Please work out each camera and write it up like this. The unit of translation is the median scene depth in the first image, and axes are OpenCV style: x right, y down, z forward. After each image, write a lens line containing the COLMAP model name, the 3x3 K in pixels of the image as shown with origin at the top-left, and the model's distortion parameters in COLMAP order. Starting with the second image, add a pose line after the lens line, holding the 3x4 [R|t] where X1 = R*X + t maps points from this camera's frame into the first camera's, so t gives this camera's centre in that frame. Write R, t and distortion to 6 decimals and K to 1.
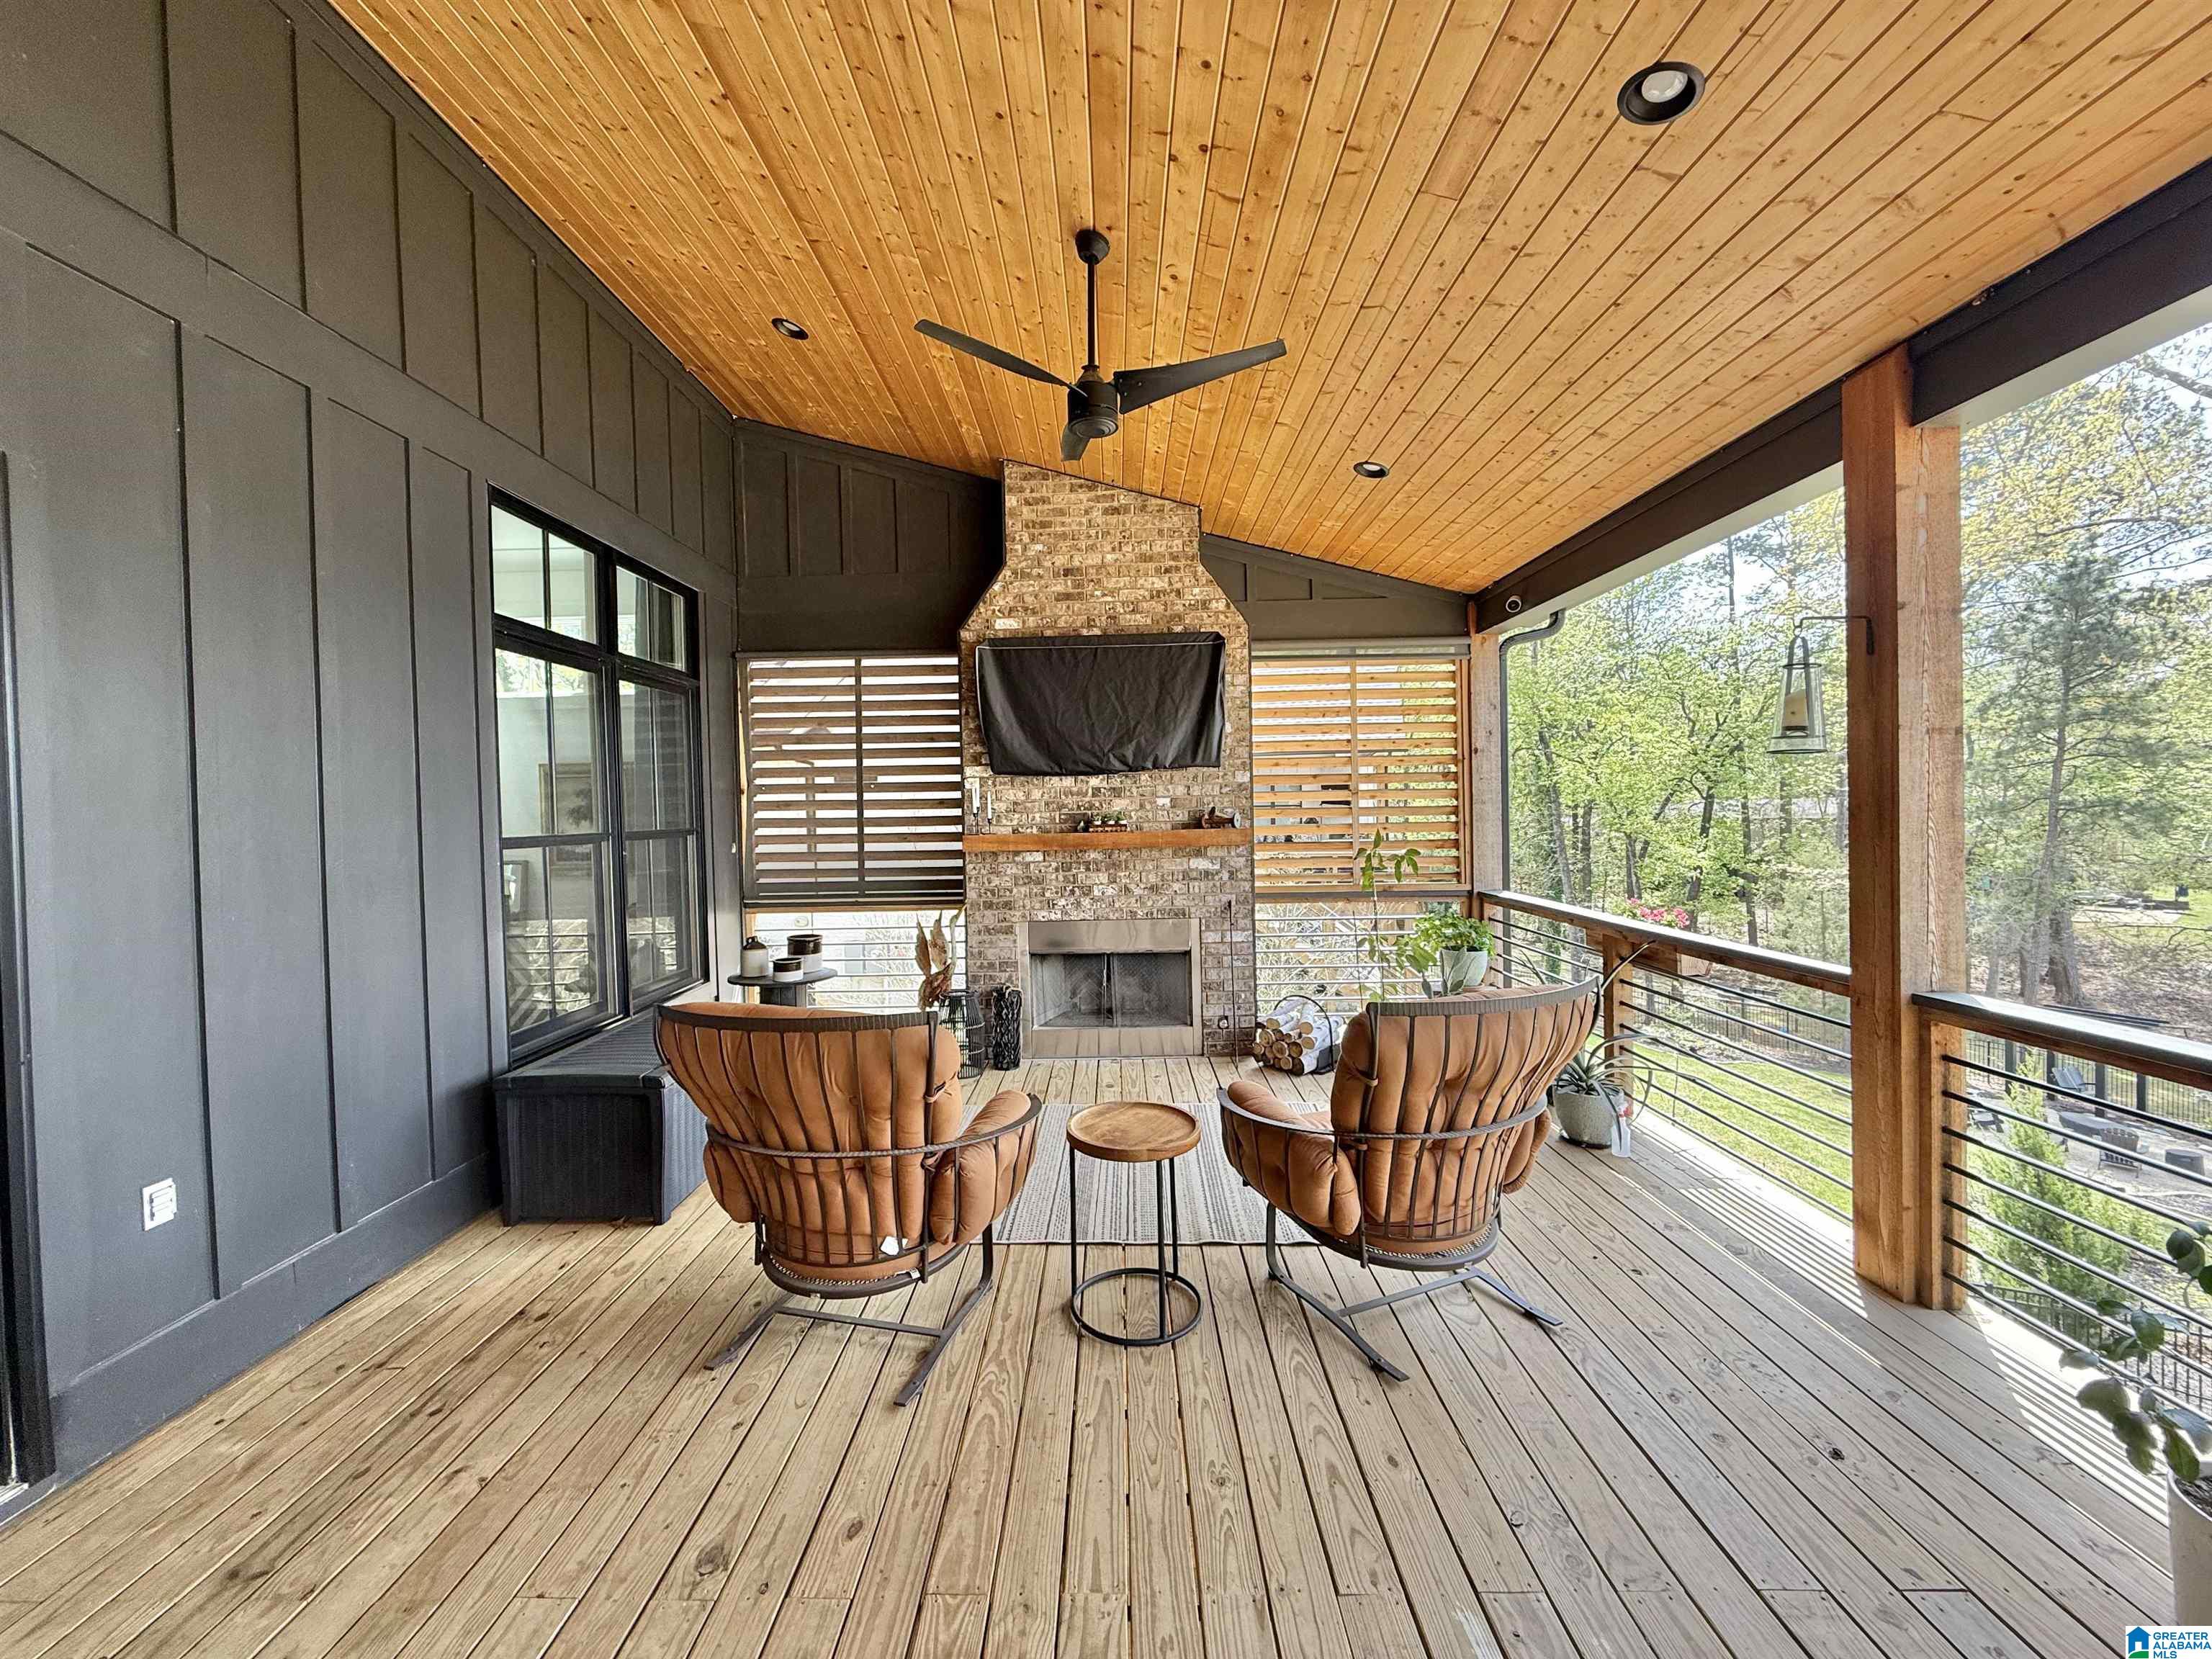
lens RADIAL K [[878.8, 0, 1100.0], [0, 878.8, 829.3], [0, 0, 1]] dist [-0.000778, 0.000060]
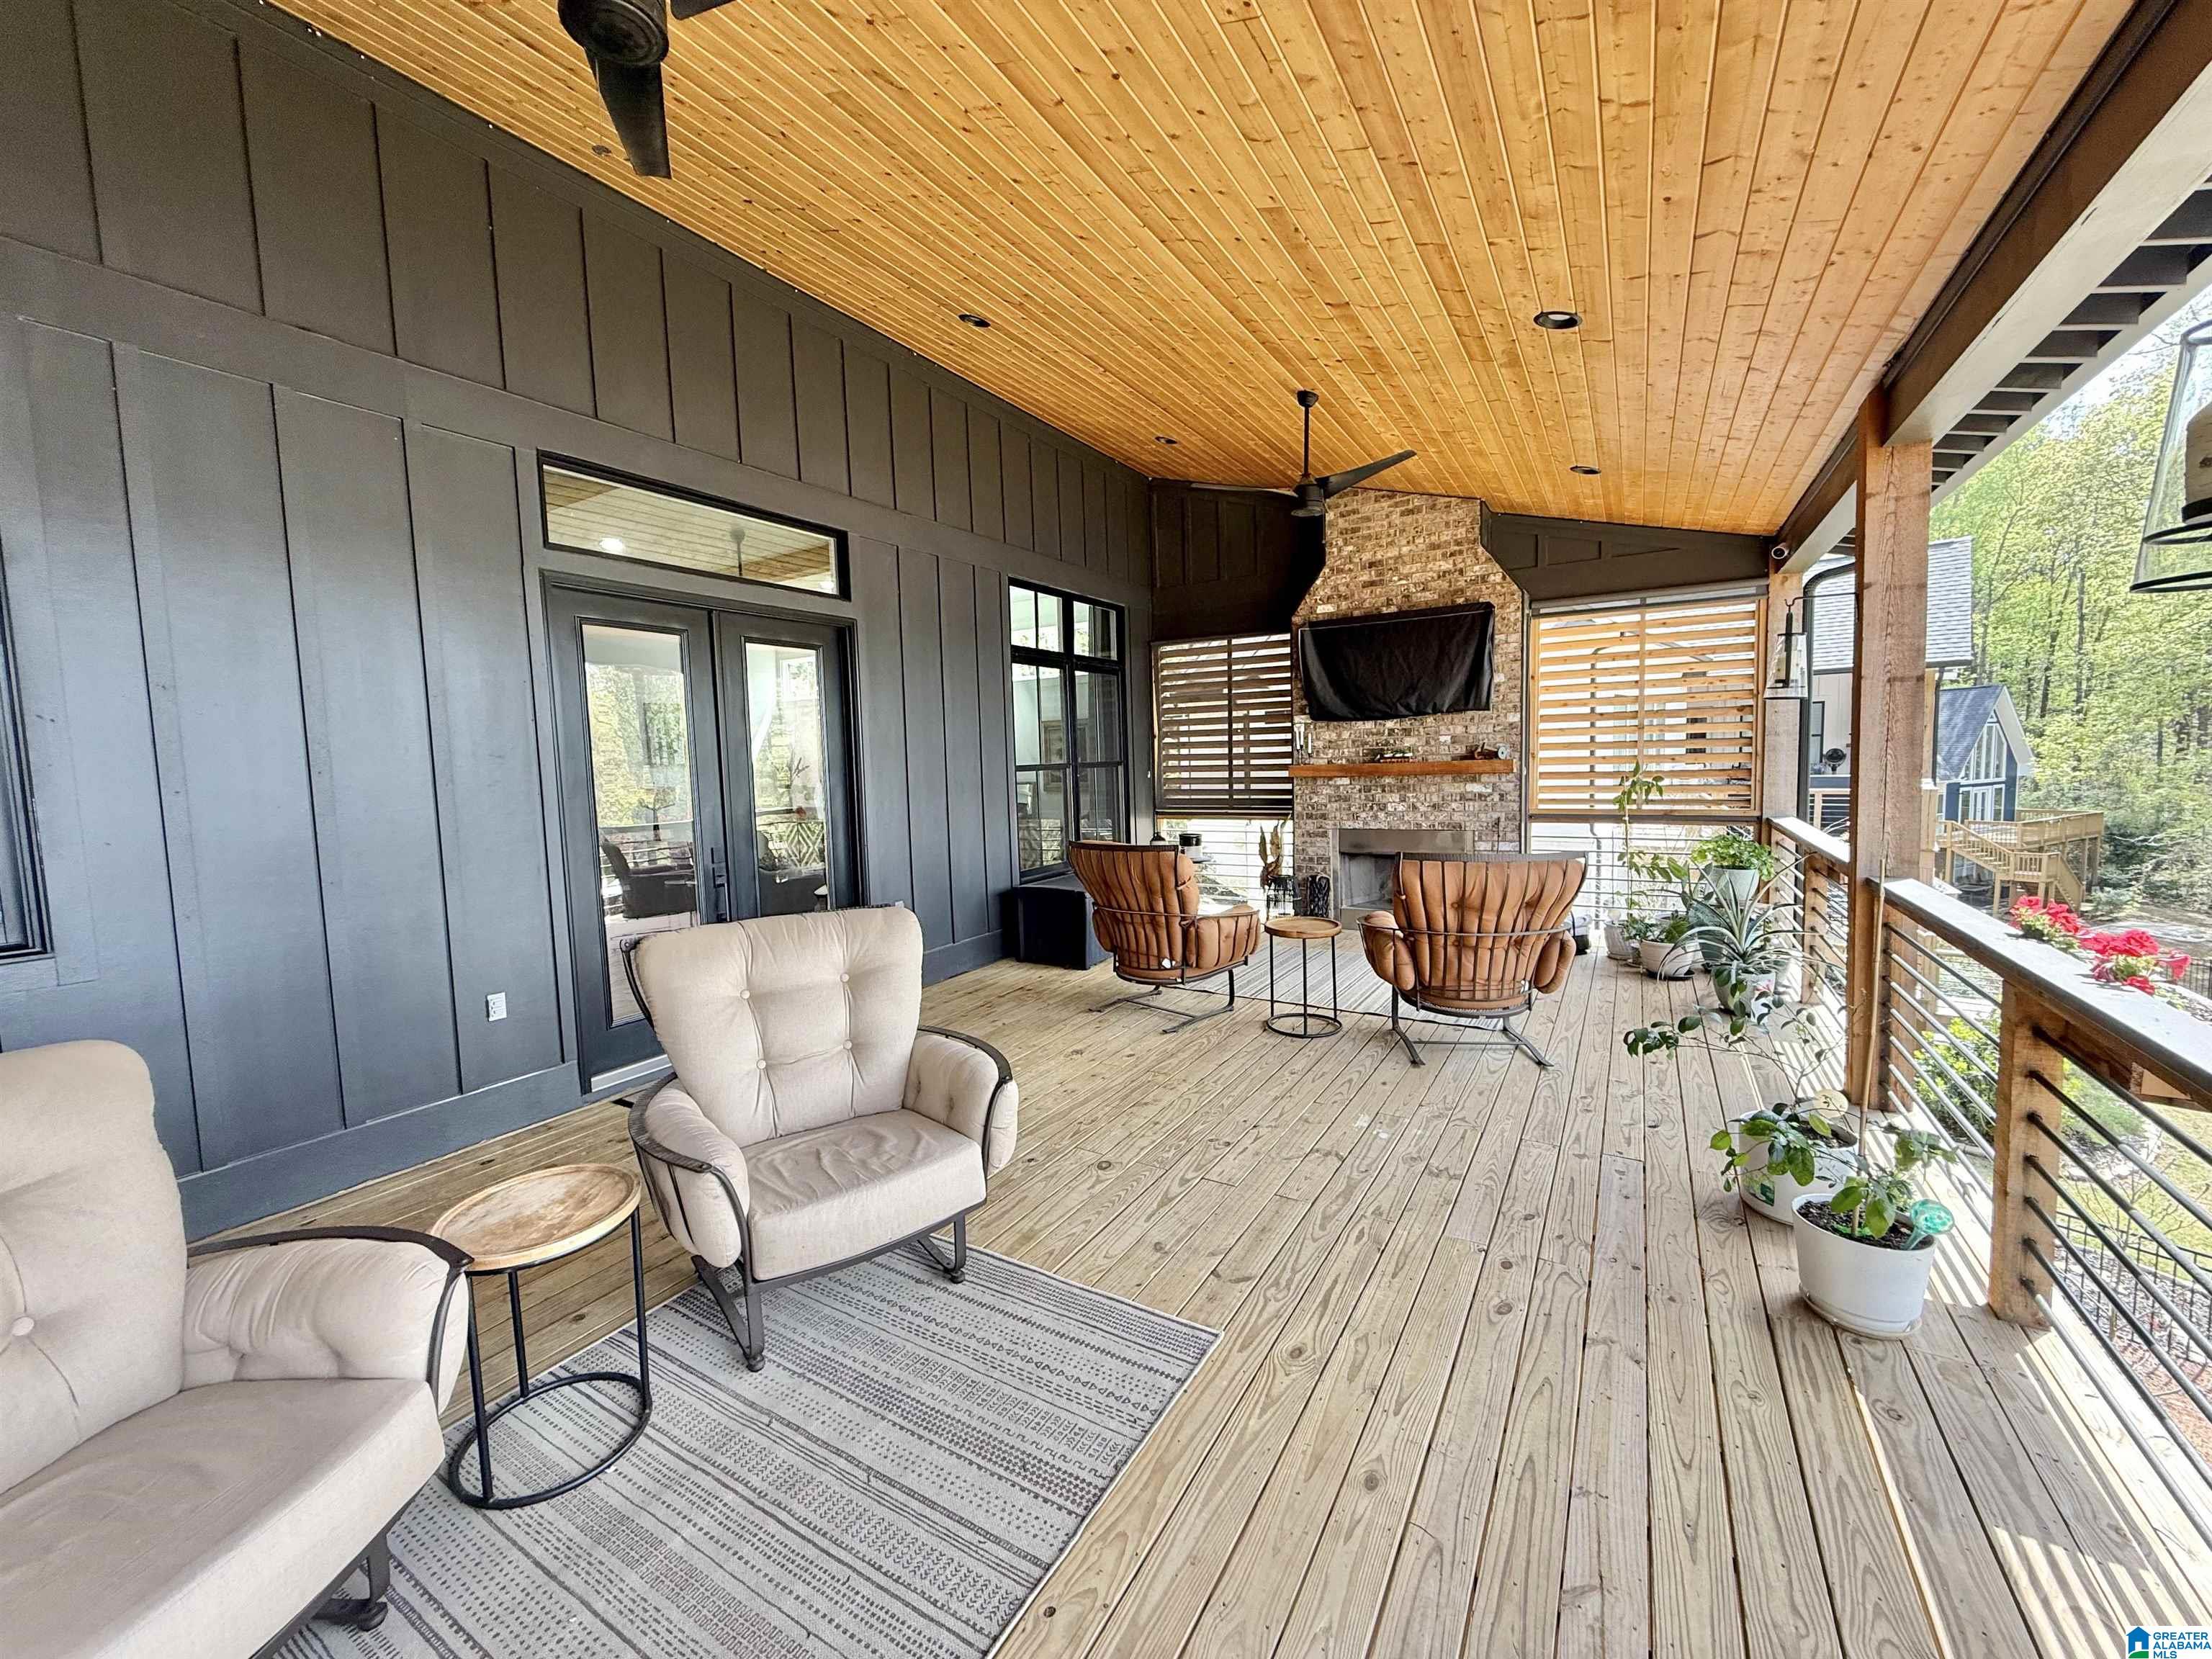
lens RADIAL K [[878.8, 0, 1097.3], [0, 878.8, 829.9], [0, 0, 1]] dist [-0.000778, 0.000060]
pose [[0.863276, 0.035898, -0.503453, 0.285774], [0.000703, 0.997381, 0.072323, 0.008041], [0.504731, -0.062788, 0.860990, -0.366394]]
